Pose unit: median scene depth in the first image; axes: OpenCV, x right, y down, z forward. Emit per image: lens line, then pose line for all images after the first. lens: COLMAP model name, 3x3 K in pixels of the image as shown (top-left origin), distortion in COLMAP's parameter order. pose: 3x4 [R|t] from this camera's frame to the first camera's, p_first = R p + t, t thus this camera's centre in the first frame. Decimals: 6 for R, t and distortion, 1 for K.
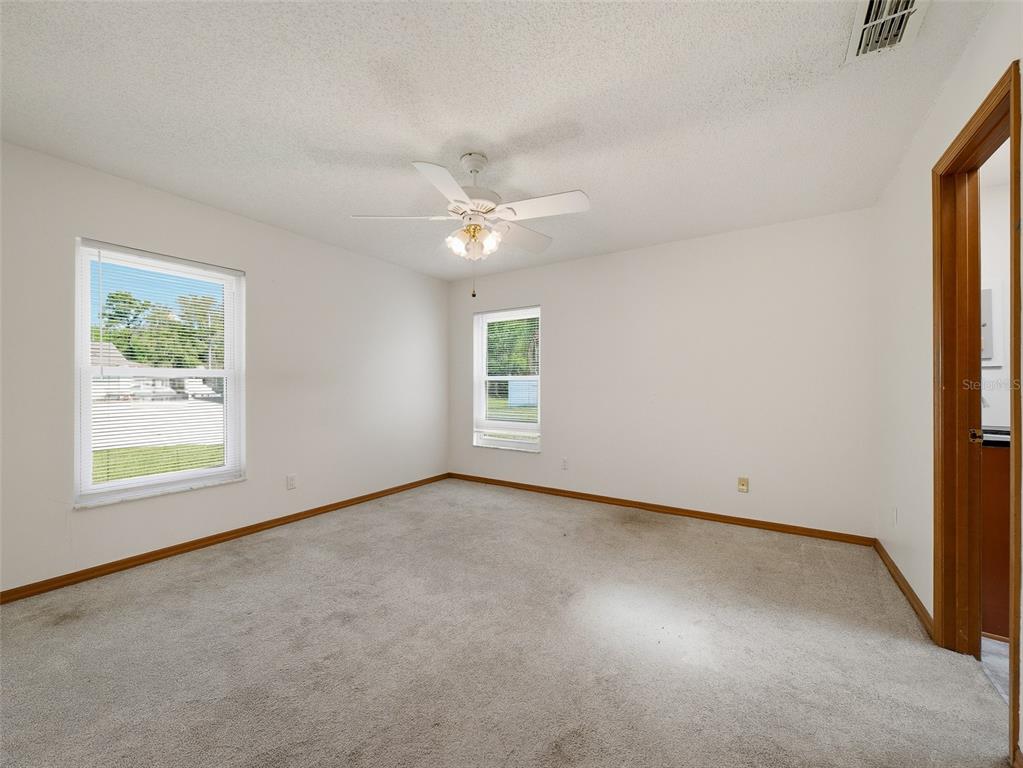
lens RADIAL K [[409.5, 0, 509.5], [0, 409.5, 378.7], [0, 0, 1]] dist [0.000954, -0.000161]
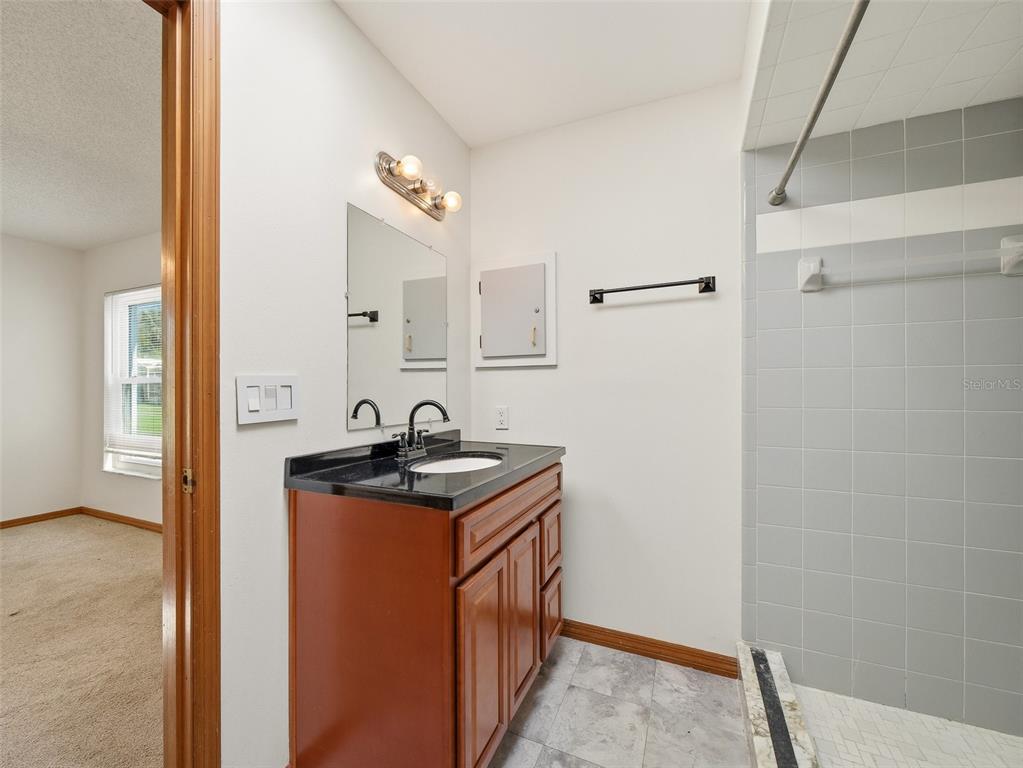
lens RADIAL K [[409.5, 0, 512.5], [0, 409.5, 388.3], [0, 0, 1]] dist [0.000954, -0.000161]
pose [[0.987194, 0.003000, 0.159496, 0.533645], [-0.003849, 0.999980, 0.005011, 0.005073], [-0.159478, -0.005561, 0.987186, 0.138512]]
